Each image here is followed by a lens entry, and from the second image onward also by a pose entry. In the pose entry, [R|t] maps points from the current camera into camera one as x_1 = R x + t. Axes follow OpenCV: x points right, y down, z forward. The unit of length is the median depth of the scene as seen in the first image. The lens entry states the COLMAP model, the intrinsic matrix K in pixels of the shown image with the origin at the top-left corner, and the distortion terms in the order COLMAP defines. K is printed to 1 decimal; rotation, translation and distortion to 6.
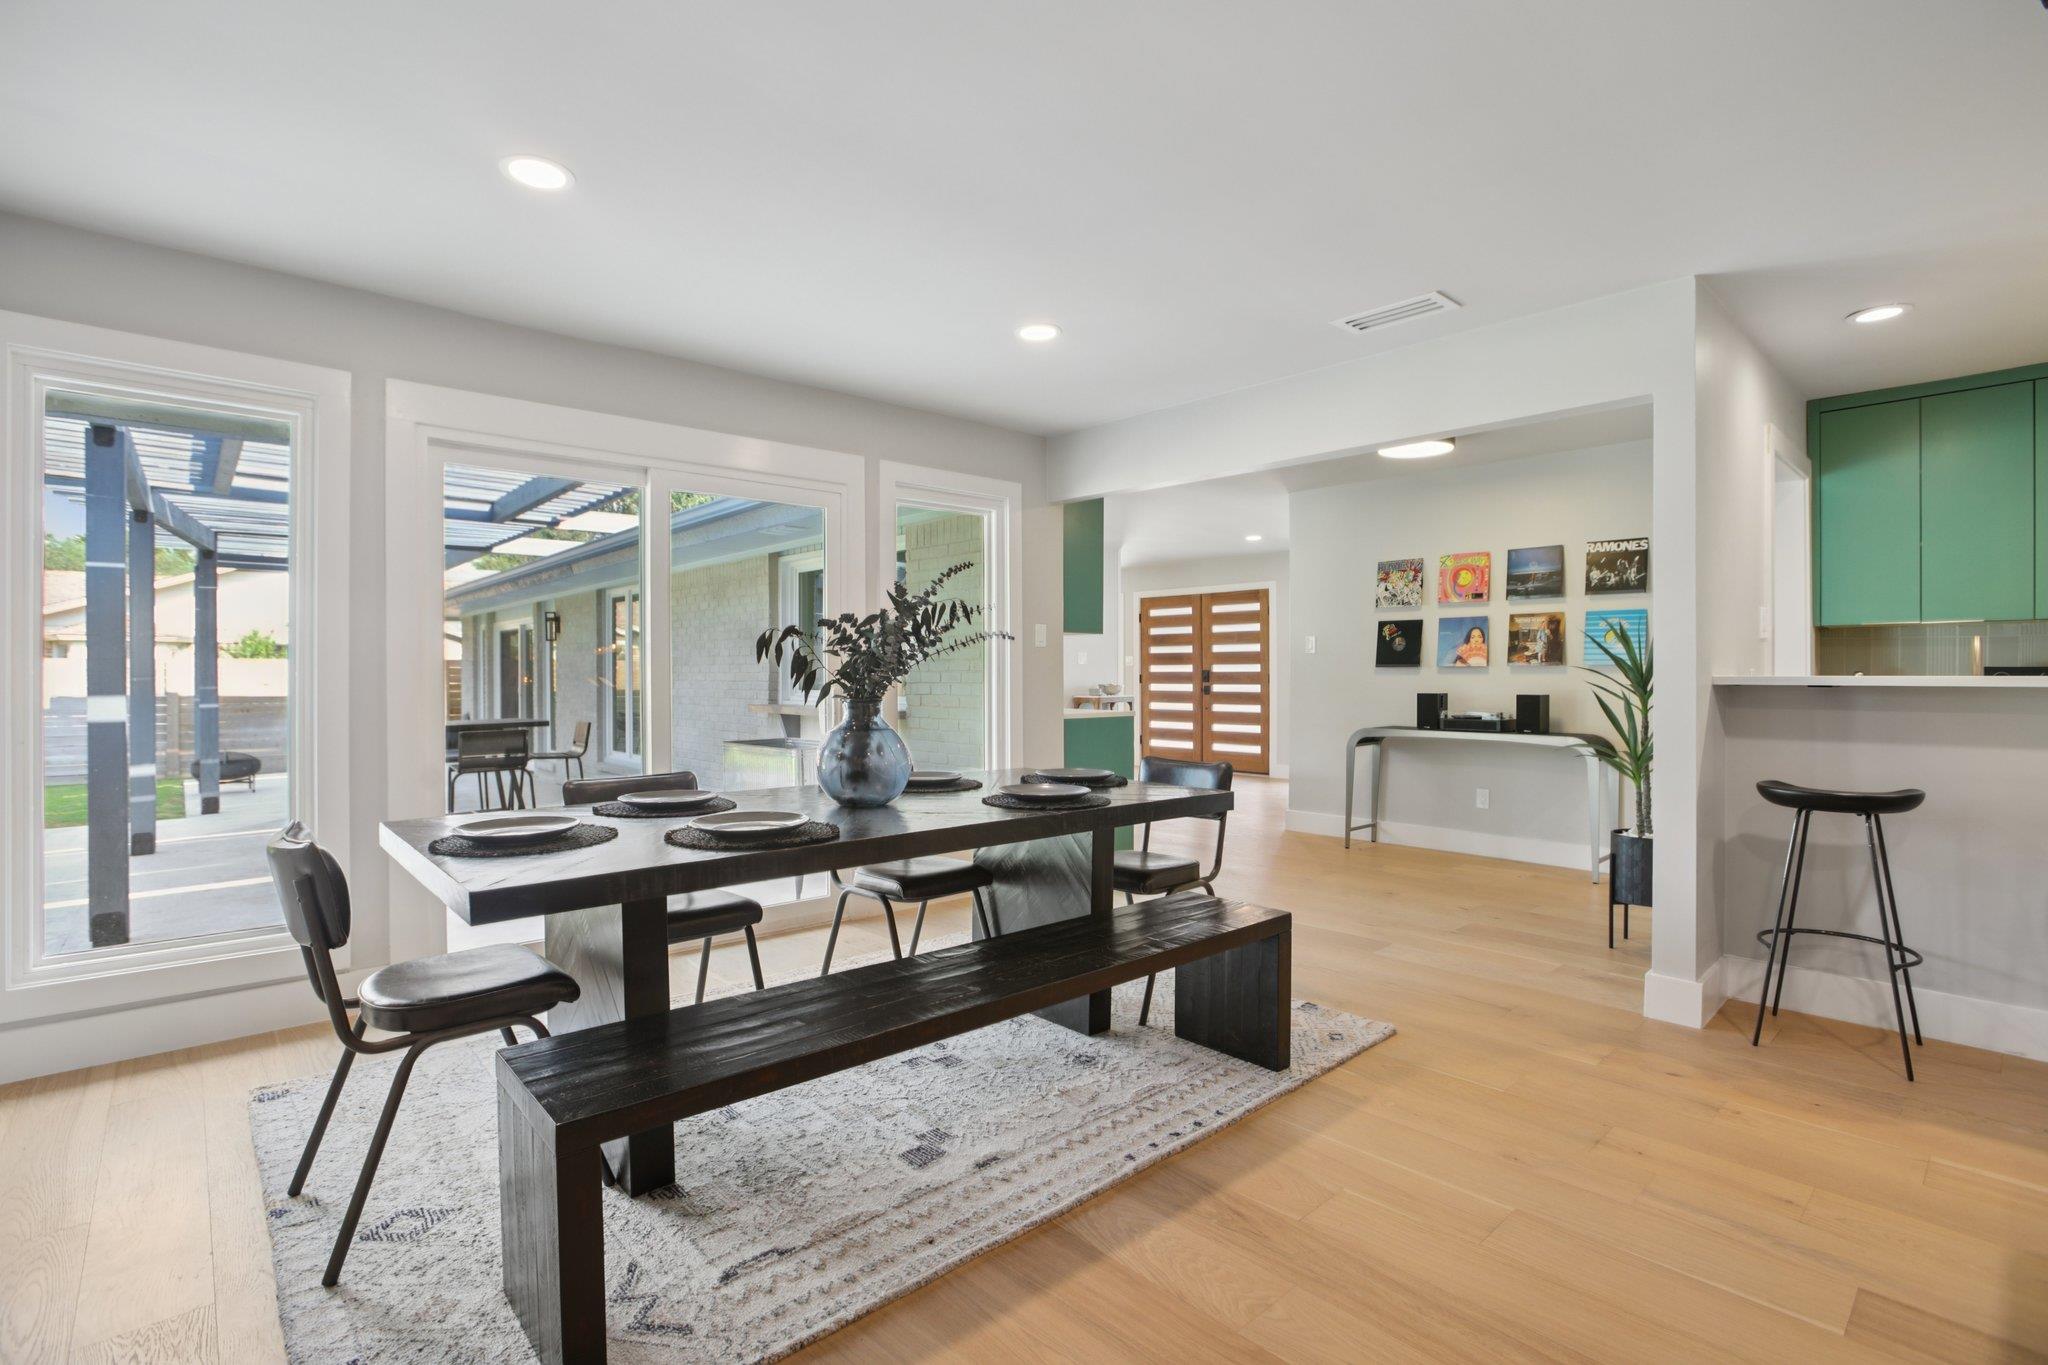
lens RADIAL K [[964.7, 0, 1004.1], [0, 964.7, 679.6], [0, 0, 1]] dist [-0.058380, 0.024778]
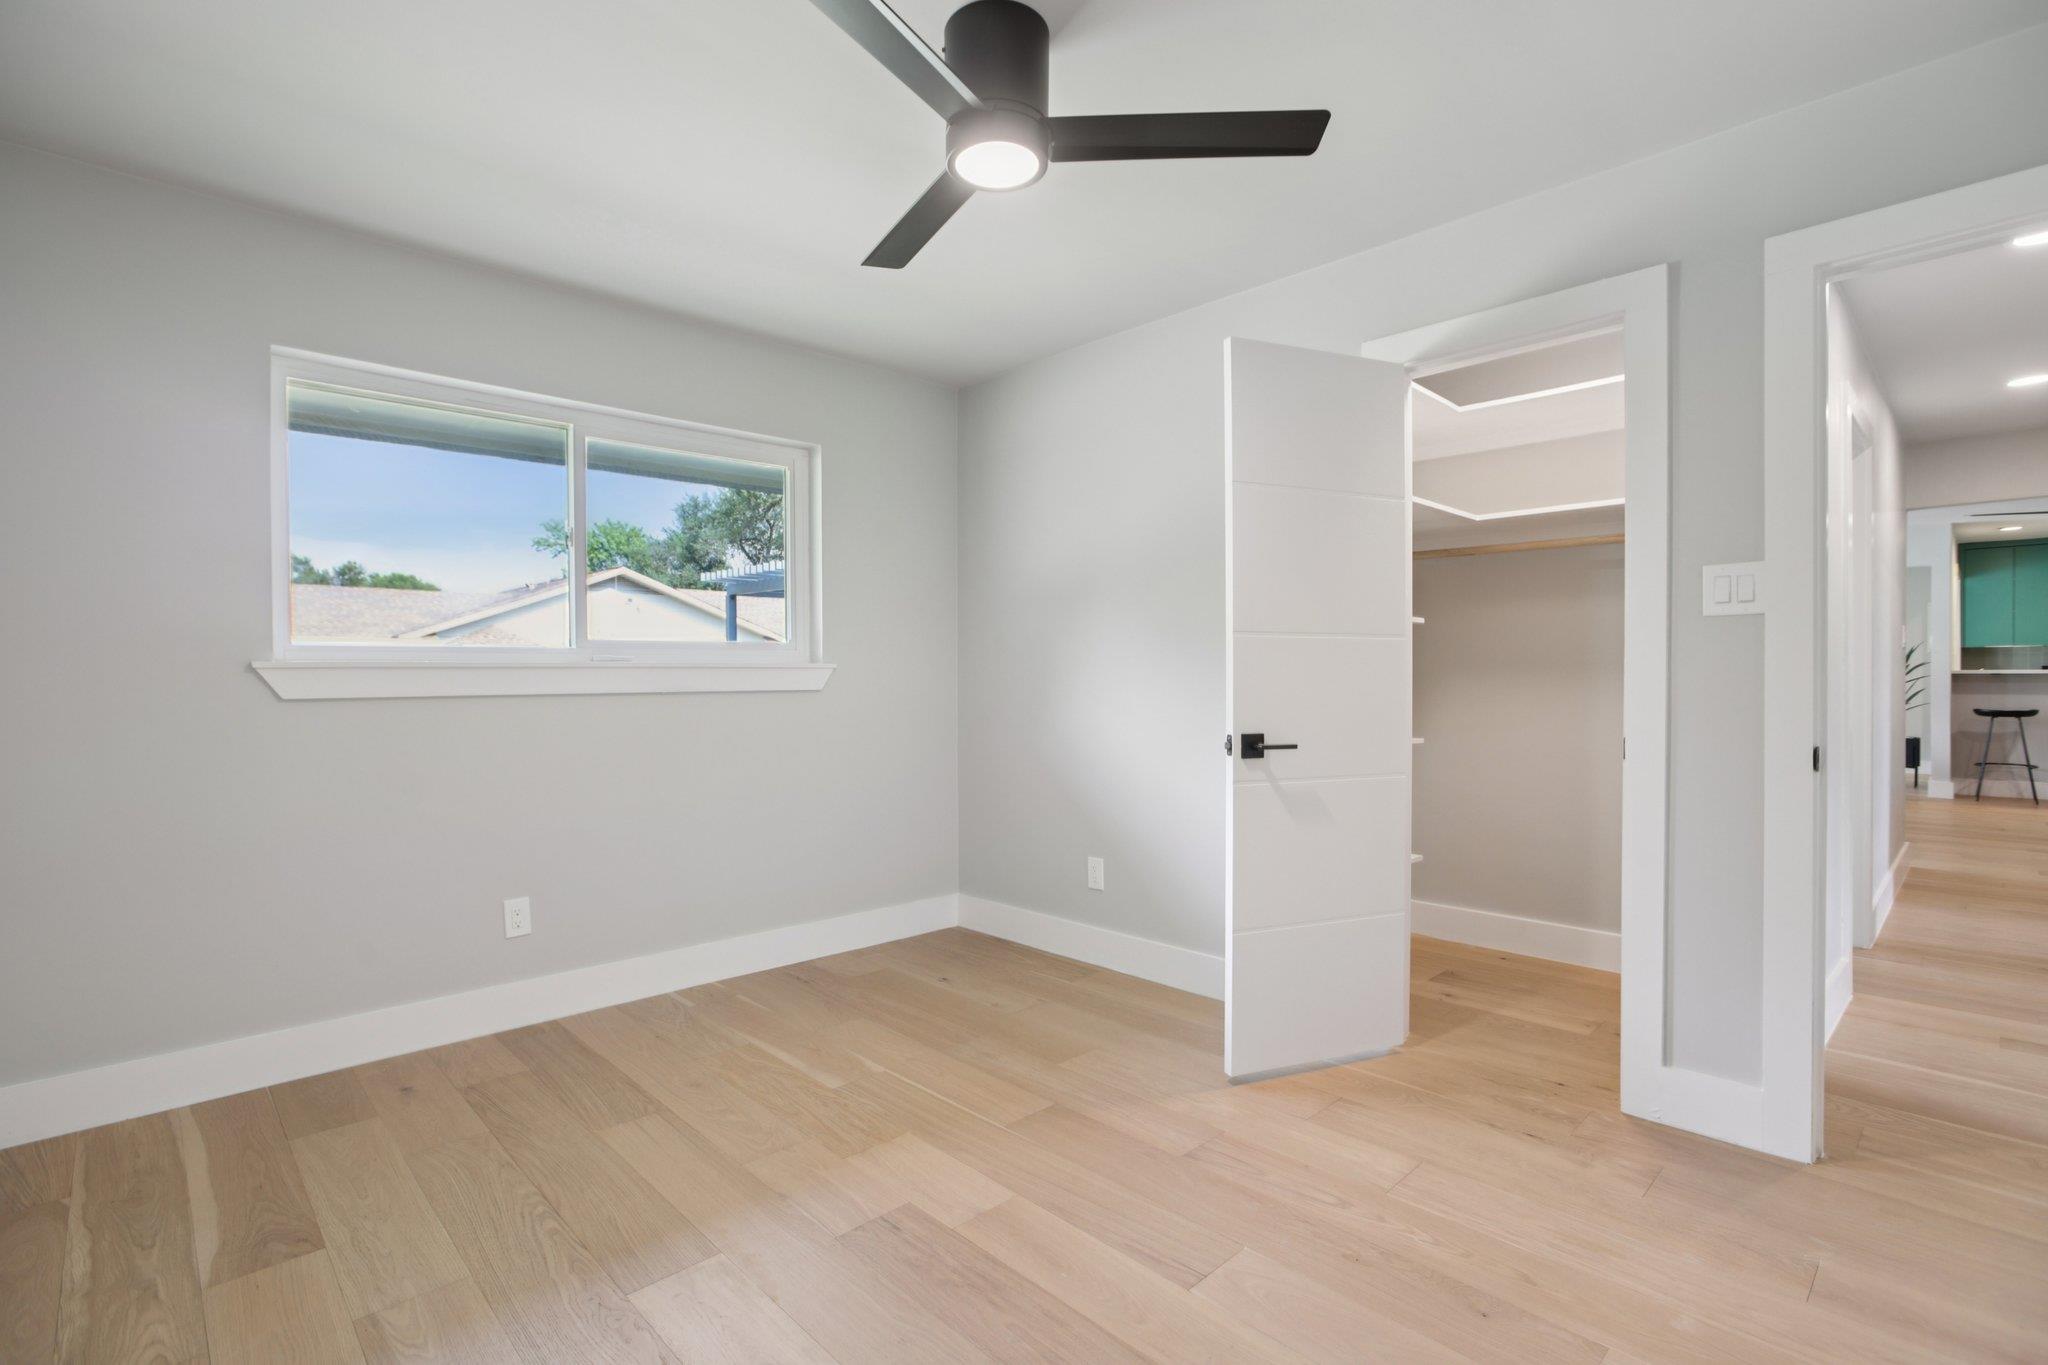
lens RADIAL K [[964.7, 0, 1004.1], [0, 964.7, 679.6], [0, 0, 1]] dist [-0.058380, 0.024778]
pose [[0.999839, -0.009661, 0.015102, -1.226103], [0.009653, 0.999953, 0.000634, -0.004180], [-0.015107, -0.000489, 0.999886, -0.998647]]
